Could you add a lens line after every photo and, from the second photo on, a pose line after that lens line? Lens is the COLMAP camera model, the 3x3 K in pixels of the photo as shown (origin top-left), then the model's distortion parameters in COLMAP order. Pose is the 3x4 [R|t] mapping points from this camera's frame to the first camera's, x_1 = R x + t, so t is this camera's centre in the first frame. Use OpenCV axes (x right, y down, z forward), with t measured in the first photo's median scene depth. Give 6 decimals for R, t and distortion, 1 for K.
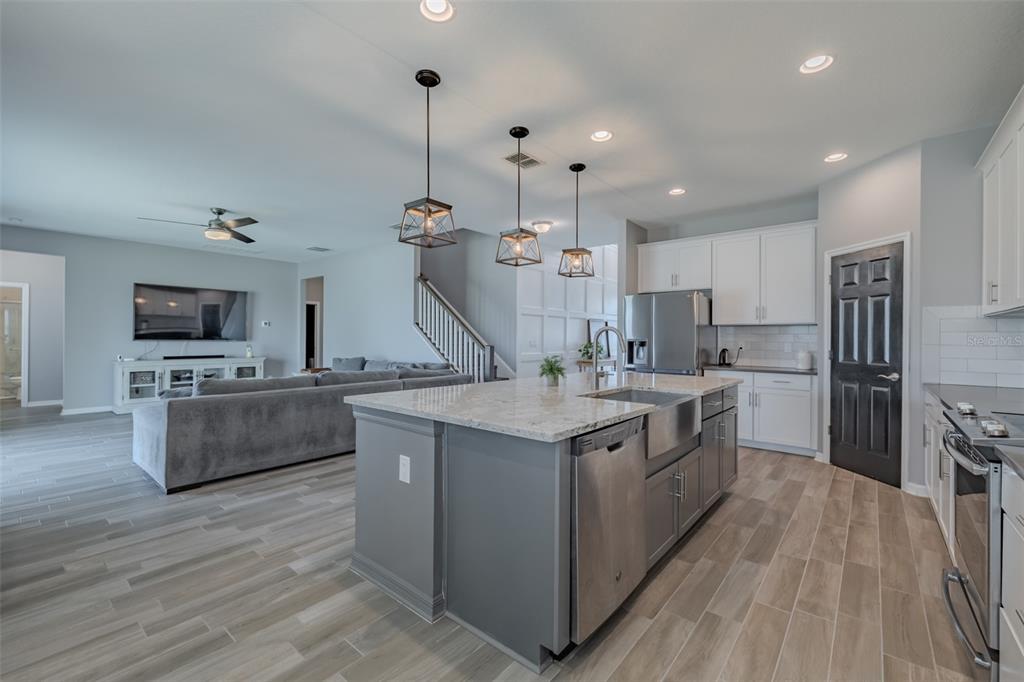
lens RADIAL K [[429.0, 0, 490.8], [0, 429.0, 339.8], [0, 0, 1]] dist [0.001276, 0.000405]
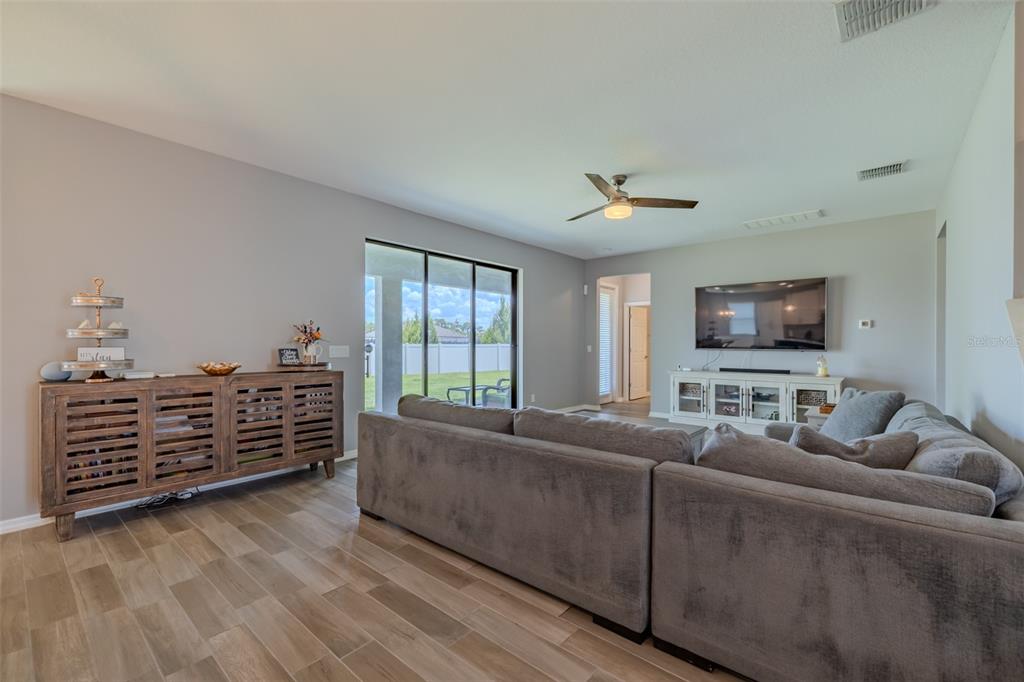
lens RADIAL K [[431.3, 0, 514.2], [0, 431.3, 345.6], [0, 0, 1]] dist [0.001875, 0.000645]
pose [[0.043314, -0.001884, -0.999060, 0.182411], [-0.004106, 0.999989, -0.002064, -0.005332], [0.999053, 0.004192, 0.043306, 1.128879]]
